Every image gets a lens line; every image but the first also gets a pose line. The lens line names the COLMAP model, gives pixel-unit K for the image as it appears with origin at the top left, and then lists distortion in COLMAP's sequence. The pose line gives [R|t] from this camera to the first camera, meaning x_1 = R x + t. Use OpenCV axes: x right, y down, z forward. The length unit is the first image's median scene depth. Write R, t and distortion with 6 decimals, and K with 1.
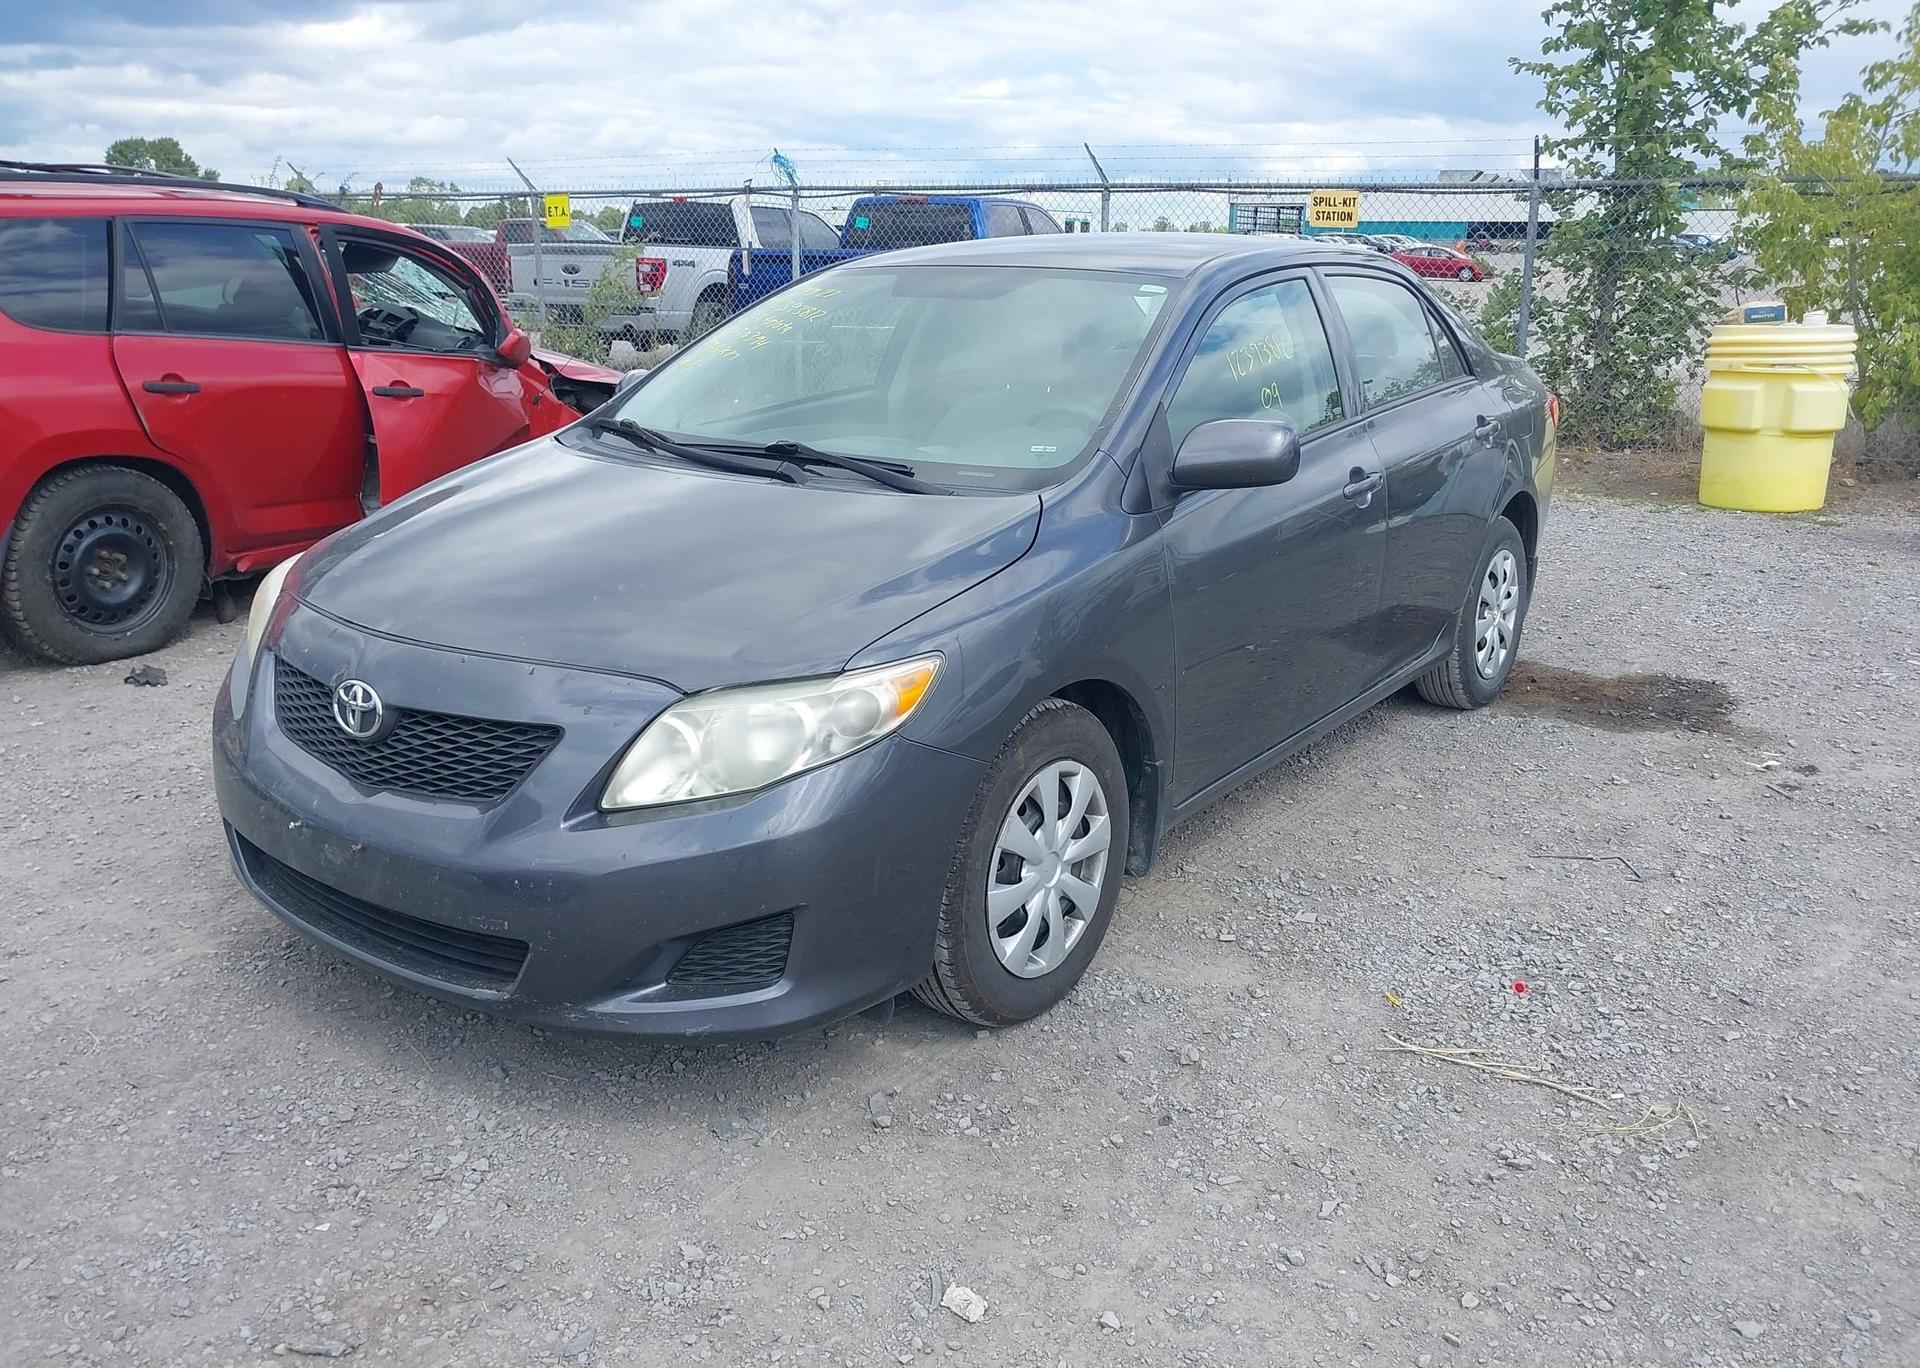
lens RADIAL K [[1476.6, 0, 960.0], [0, 1476.6, 684.0], [0, 0, 1]] dist [0.008864, 0.000932]
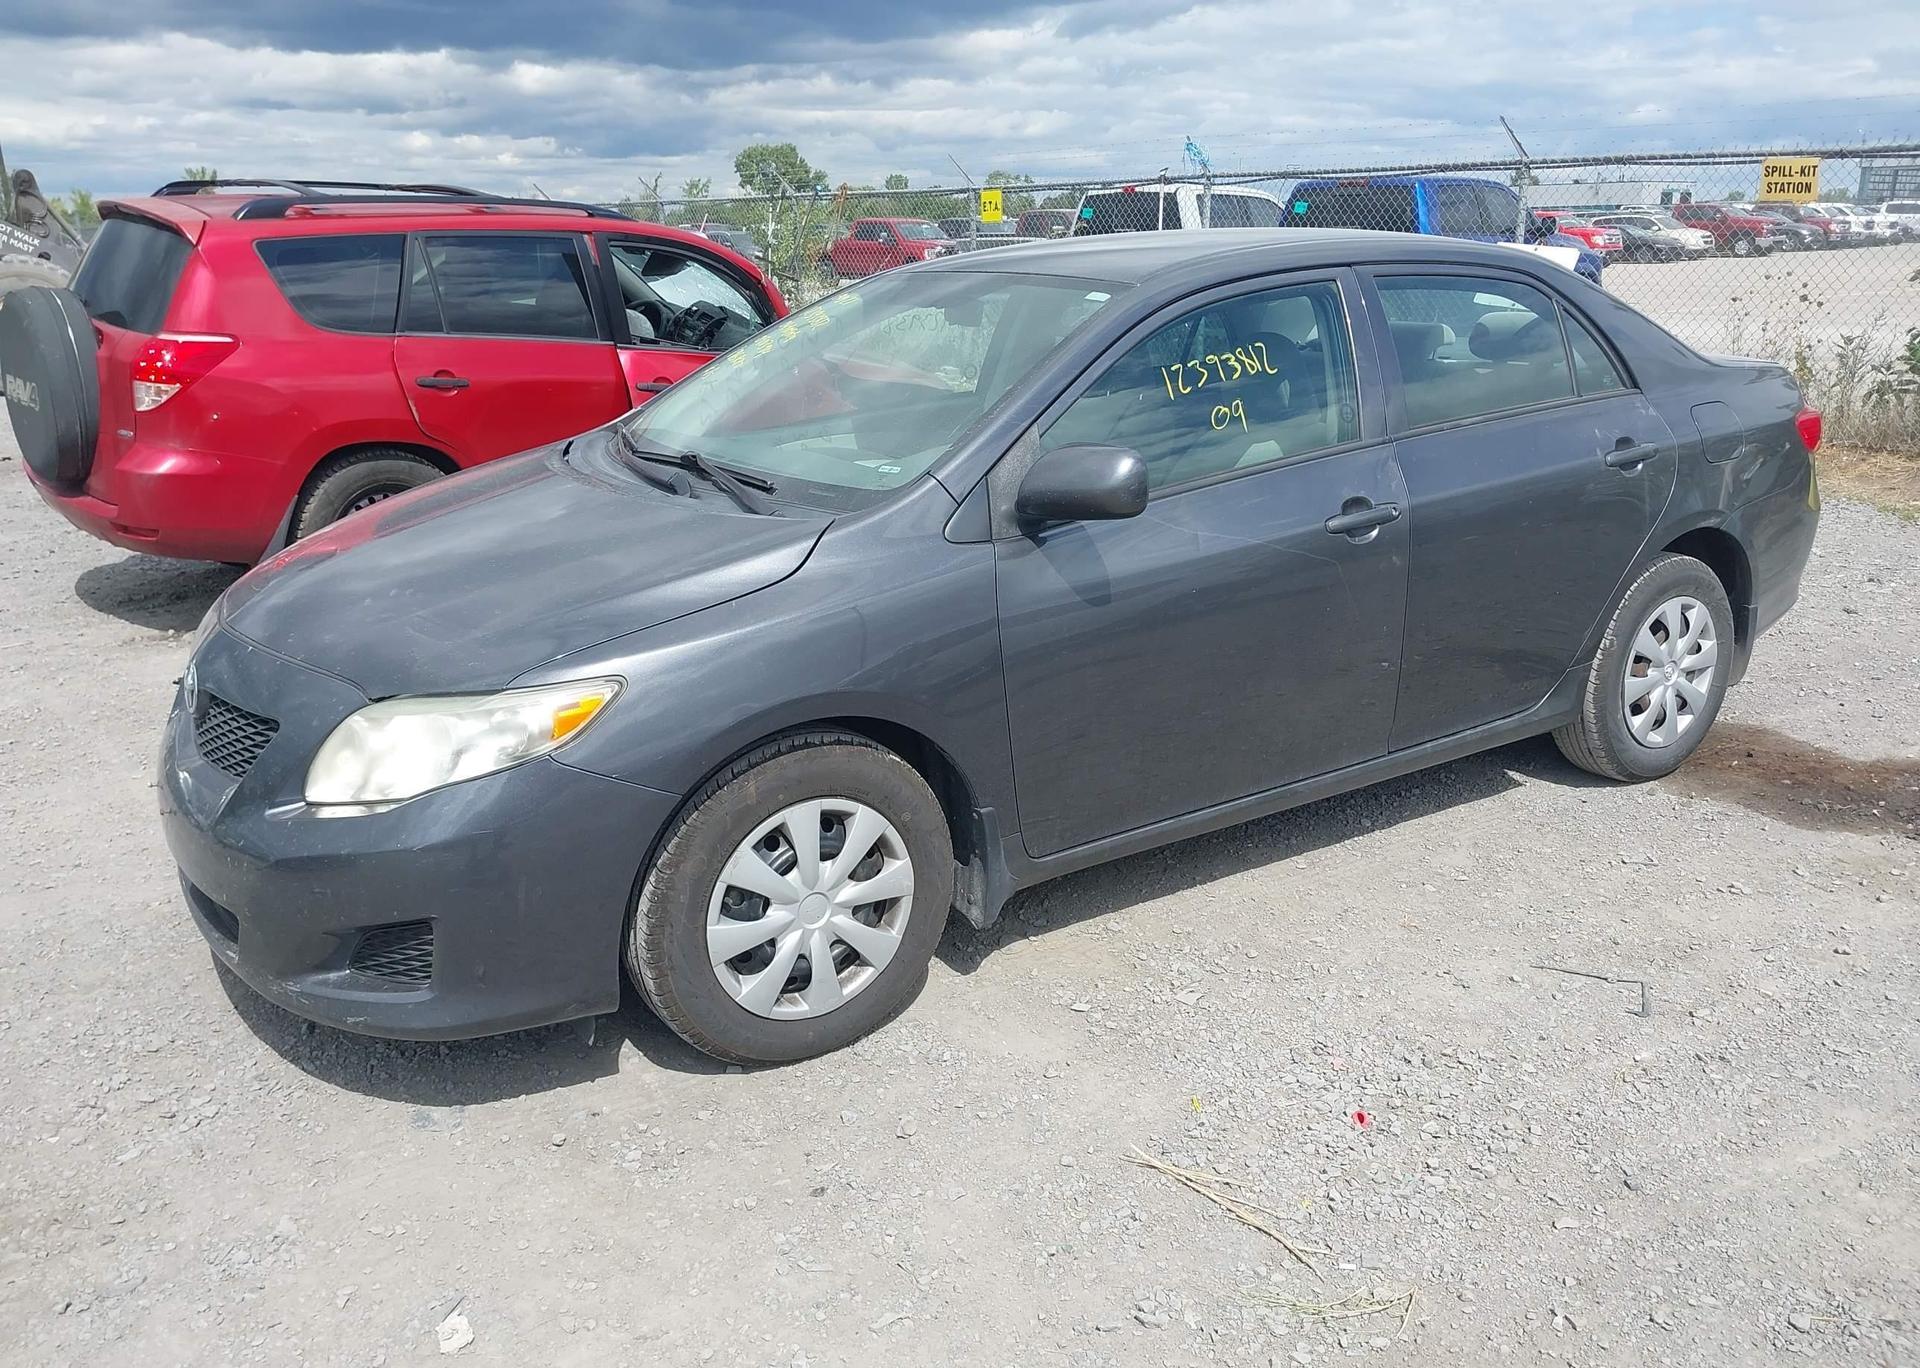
lens RADIAL K [[1476.6, 0, 960.0], [0, 1476.6, 684.0], [0, 0, 1]] dist [0.008864, 0.000932]
pose [[0.939702, 0.079697, -0.332578, 0.263760], [-0.076640, 0.996809, 0.022323, -0.028507], [0.333296, 0.004512, 0.942812, 0.072722]]
